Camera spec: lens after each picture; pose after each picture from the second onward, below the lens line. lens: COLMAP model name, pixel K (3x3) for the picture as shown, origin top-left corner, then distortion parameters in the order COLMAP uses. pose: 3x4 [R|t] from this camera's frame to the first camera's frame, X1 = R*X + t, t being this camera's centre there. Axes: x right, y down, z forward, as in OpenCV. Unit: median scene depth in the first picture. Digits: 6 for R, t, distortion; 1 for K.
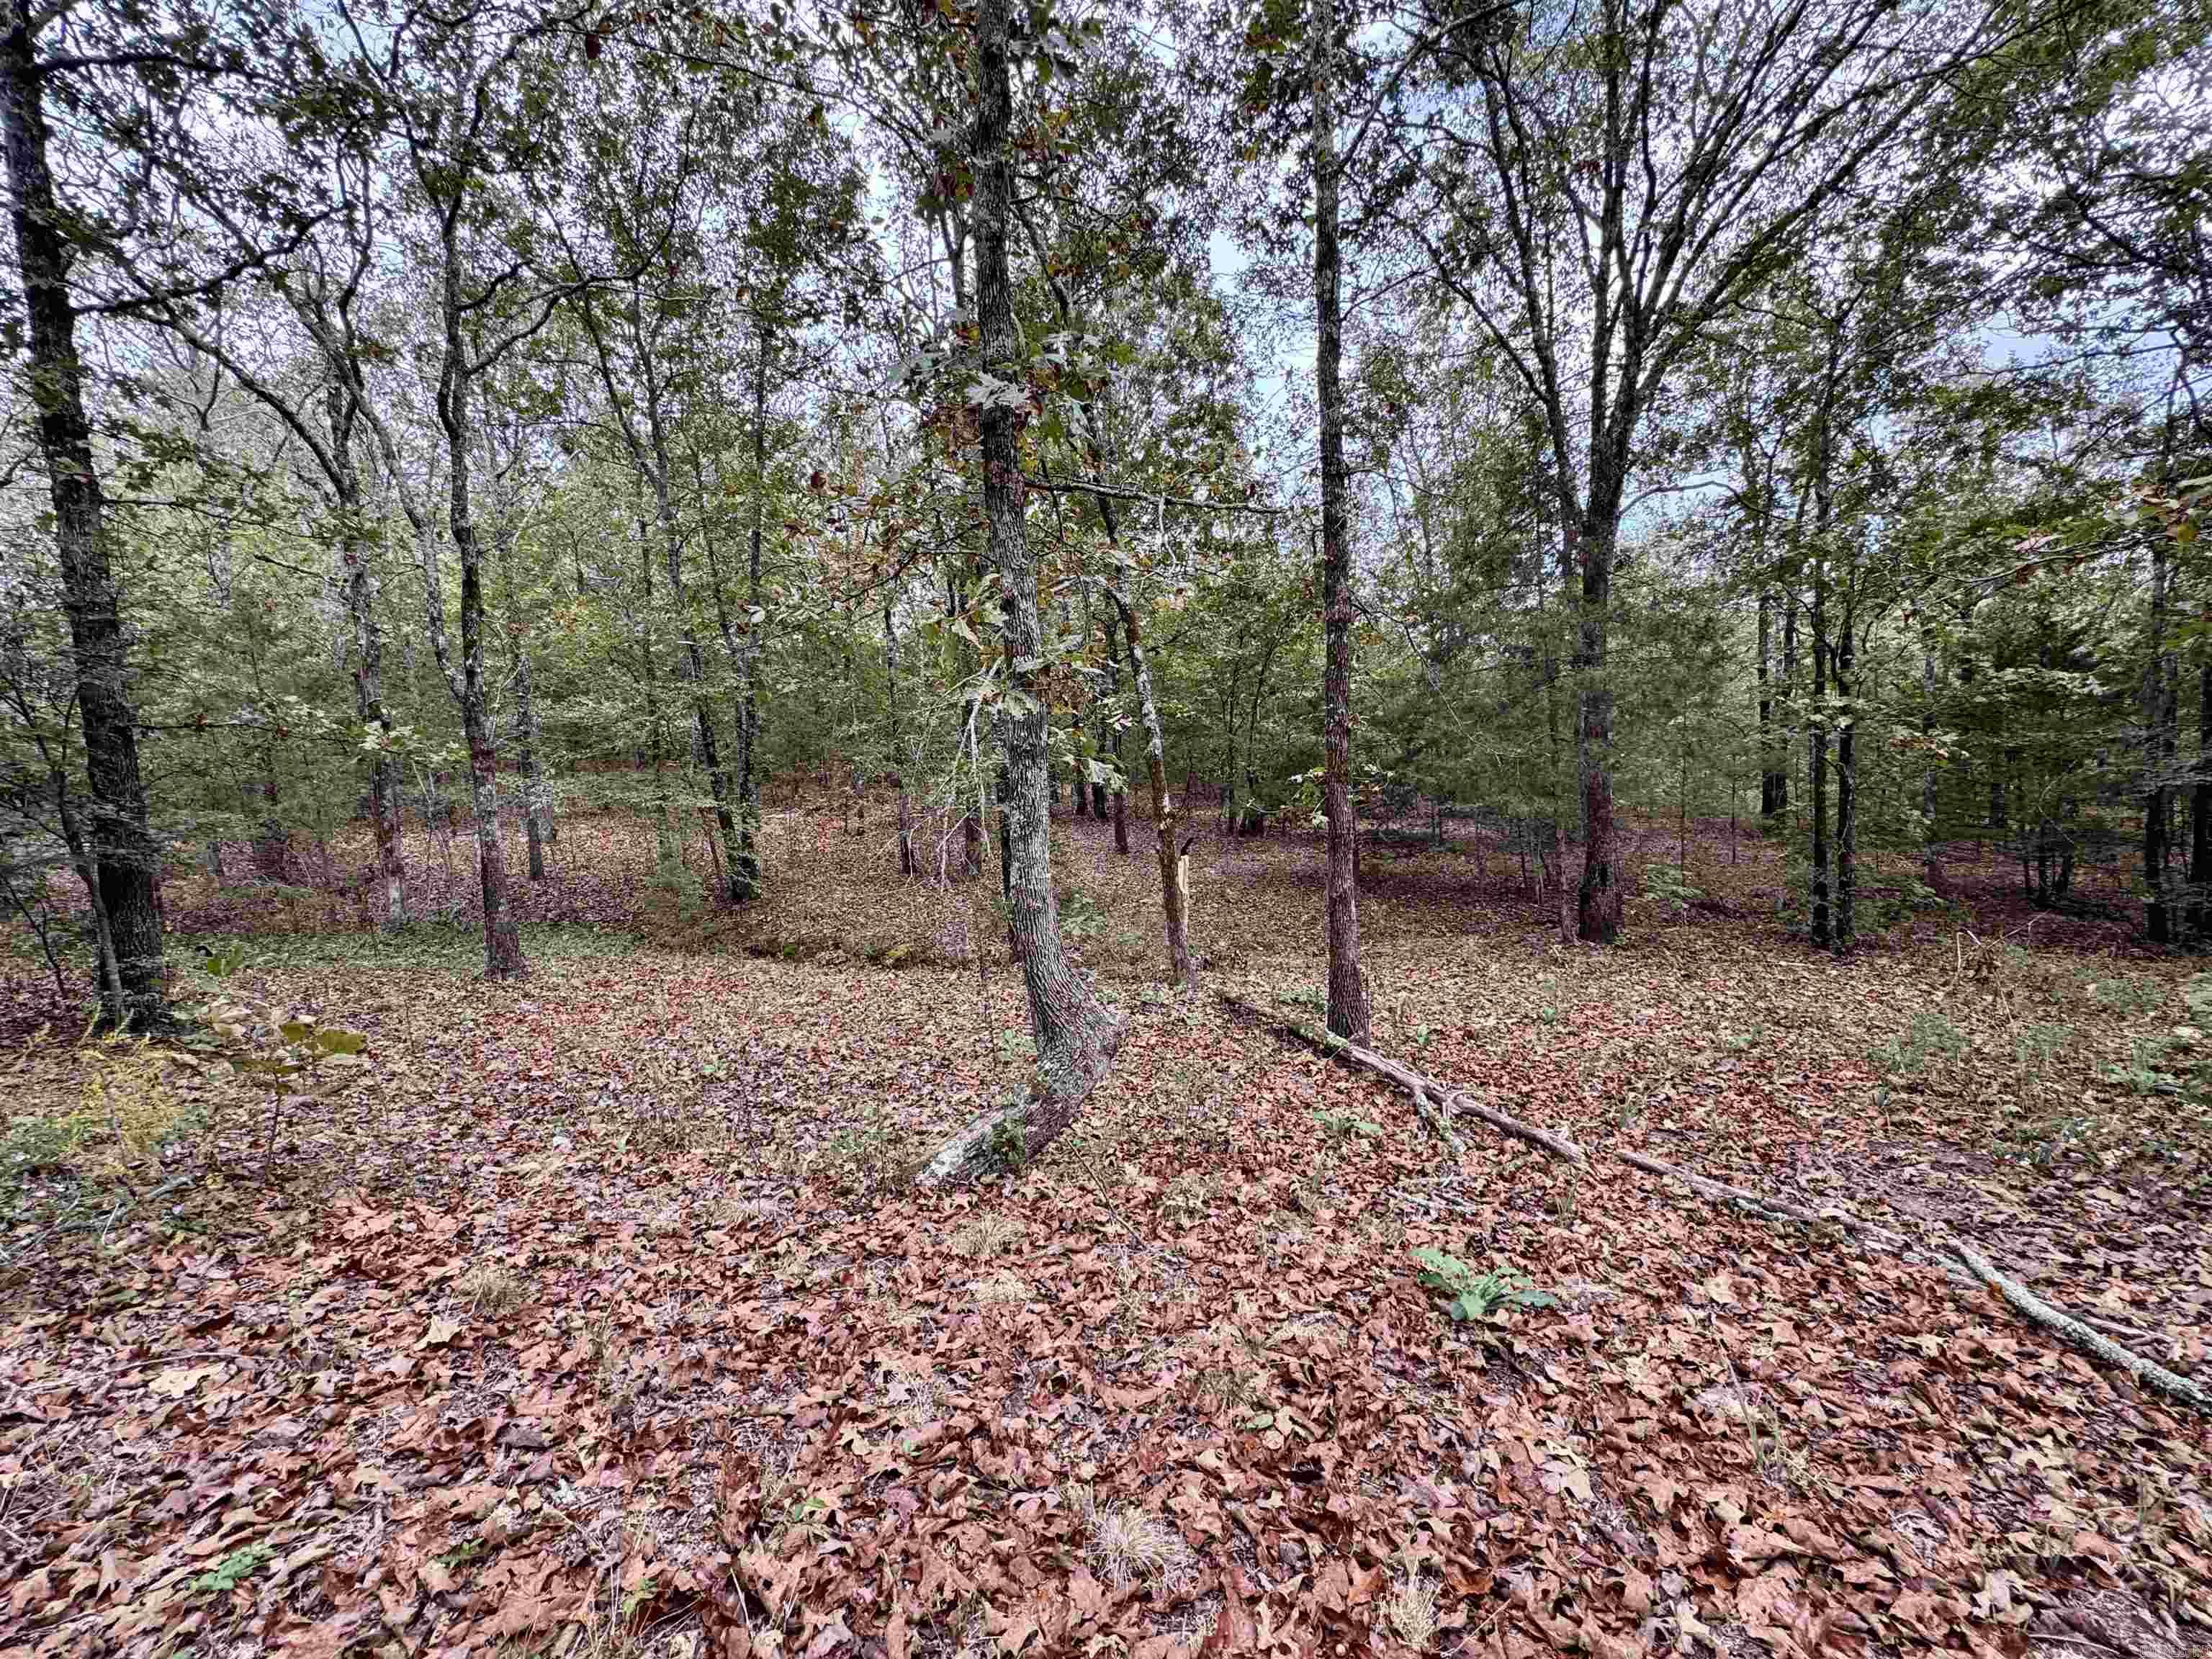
lens RADIAL K [[883.1, 0, 1106.8], [0, 883.1, 832.7], [0, 0, 1]] dist [-0.000569, 0.000115]
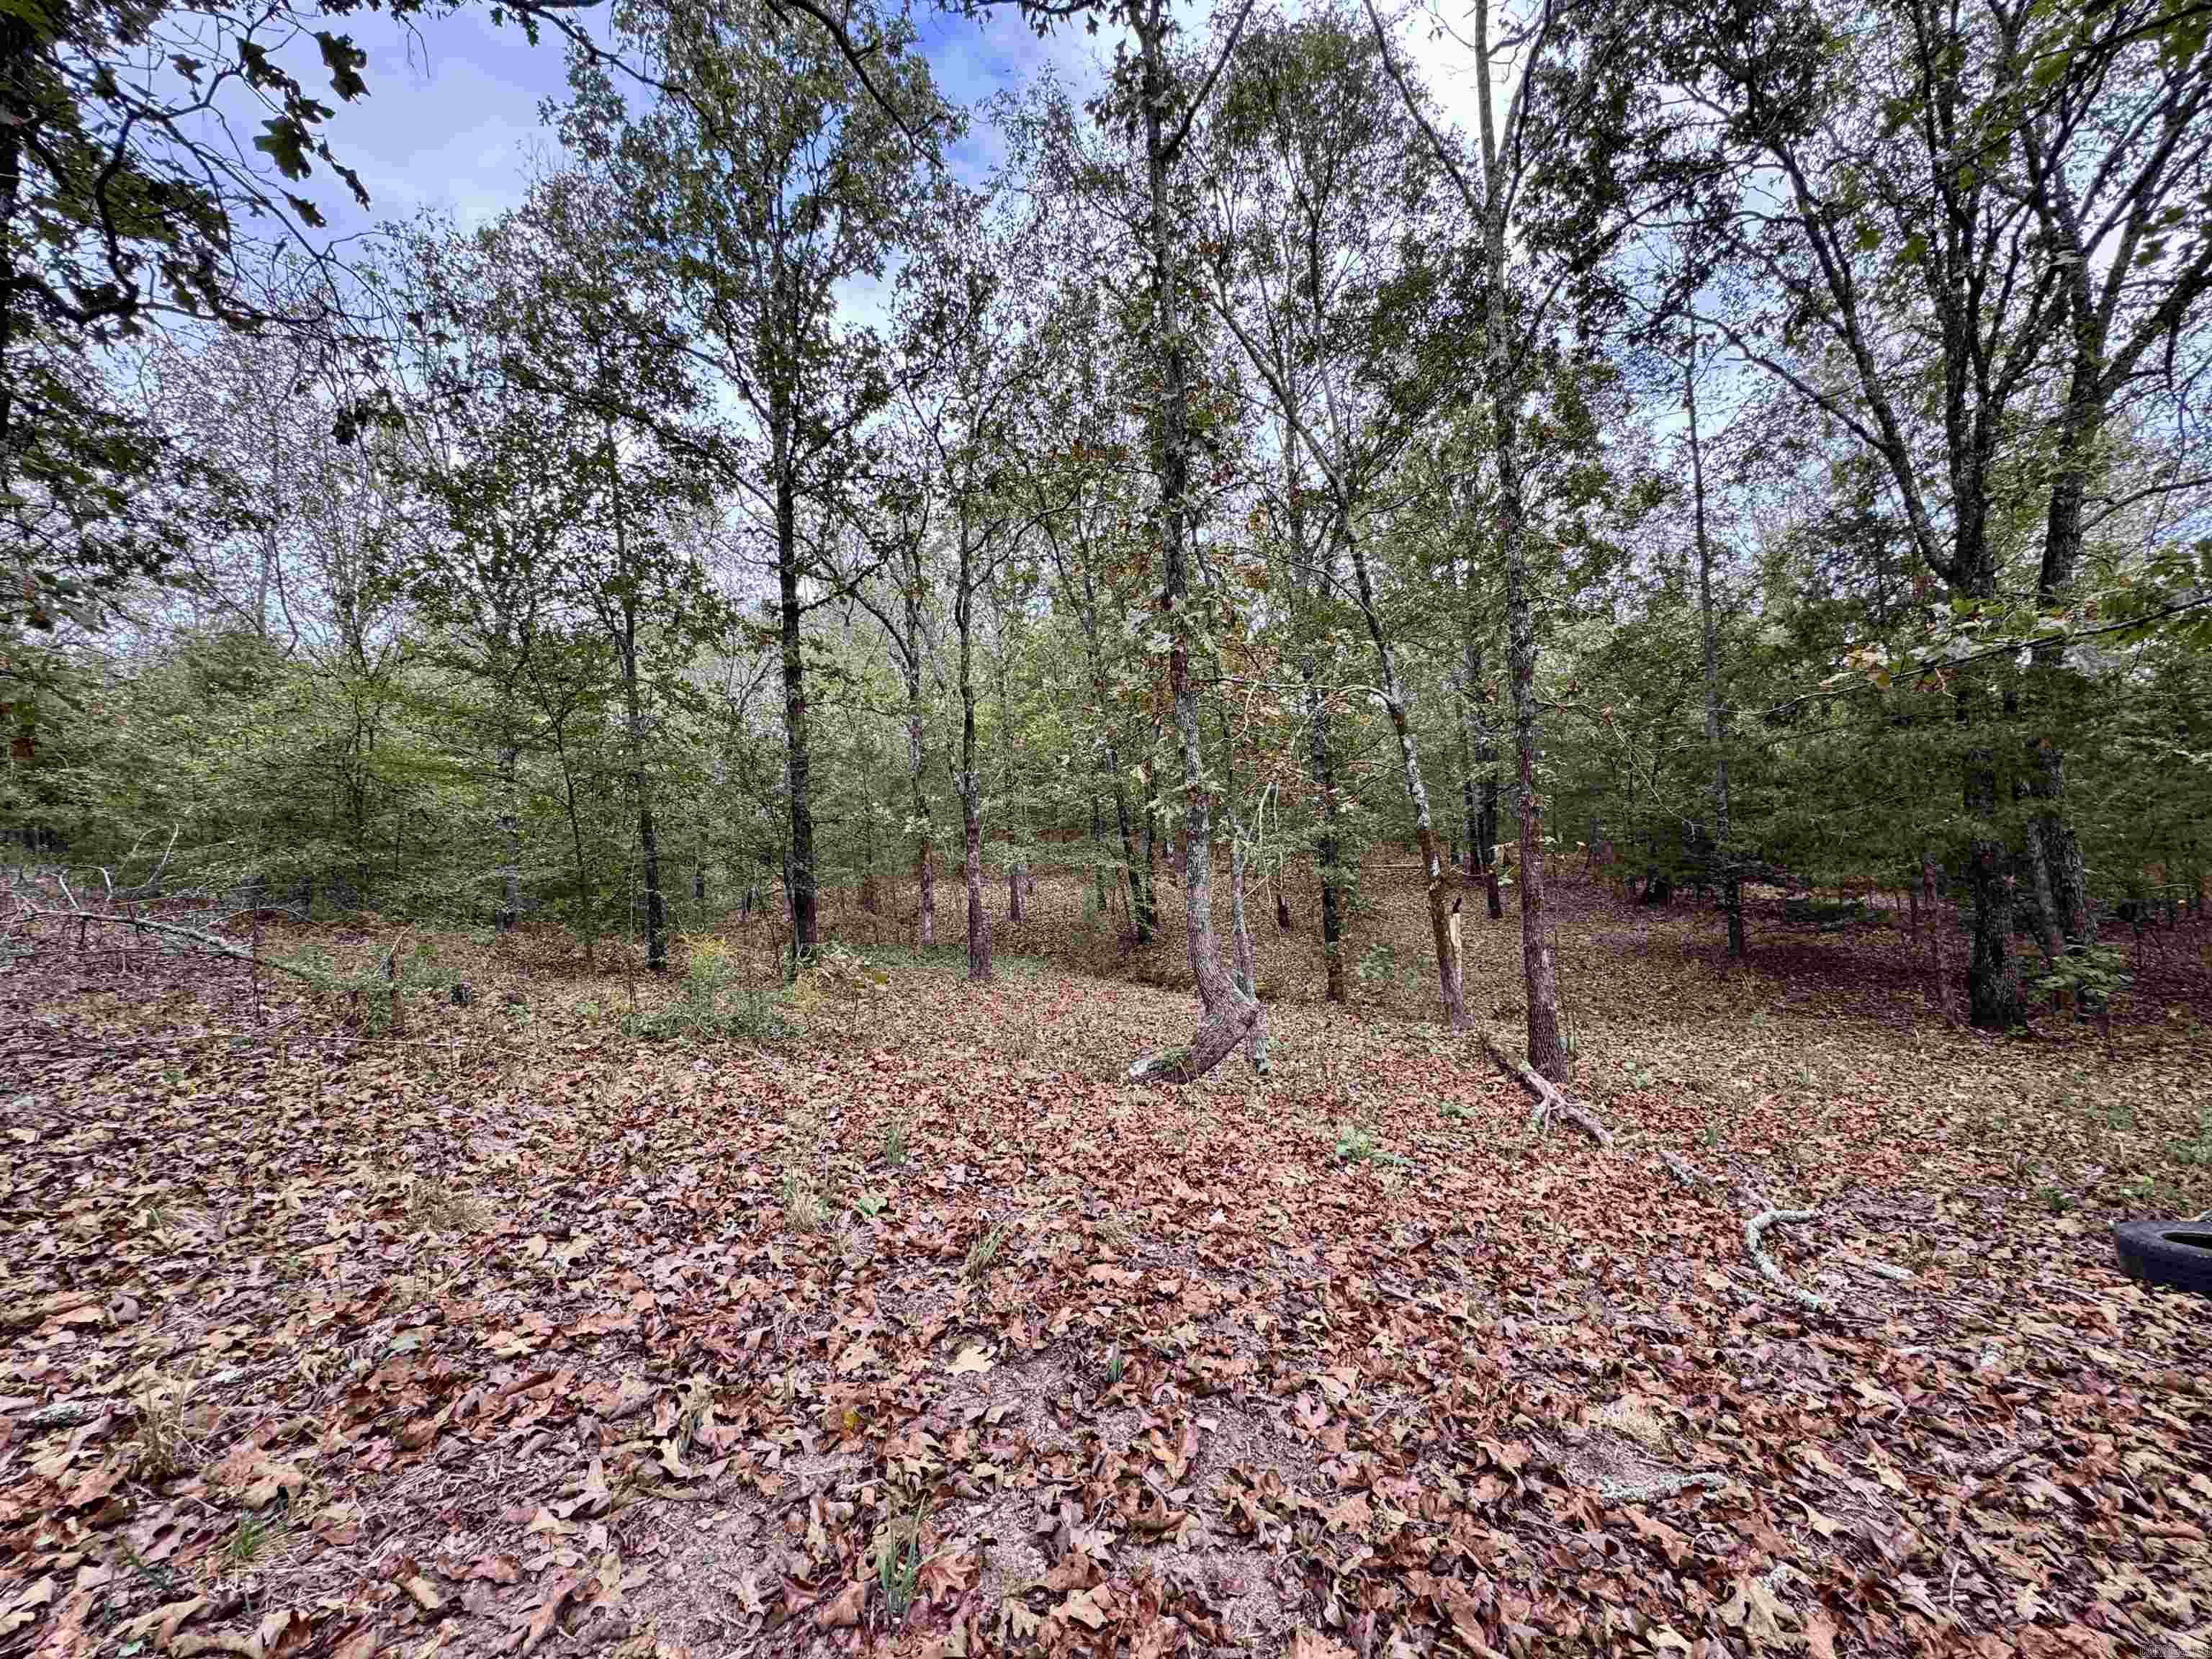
lens RADIAL K [[883.1, 0, 1105.9], [0, 883.1, 834.6], [0, 0, 1]] dist [-0.000569, 0.000115]
pose [[0.876511, -0.008896, -0.481299, 0.224556], [-0.024321, 0.997734, -0.062733, 0.005988], [0.480766, 0.066692, 0.874309, -0.216668]]
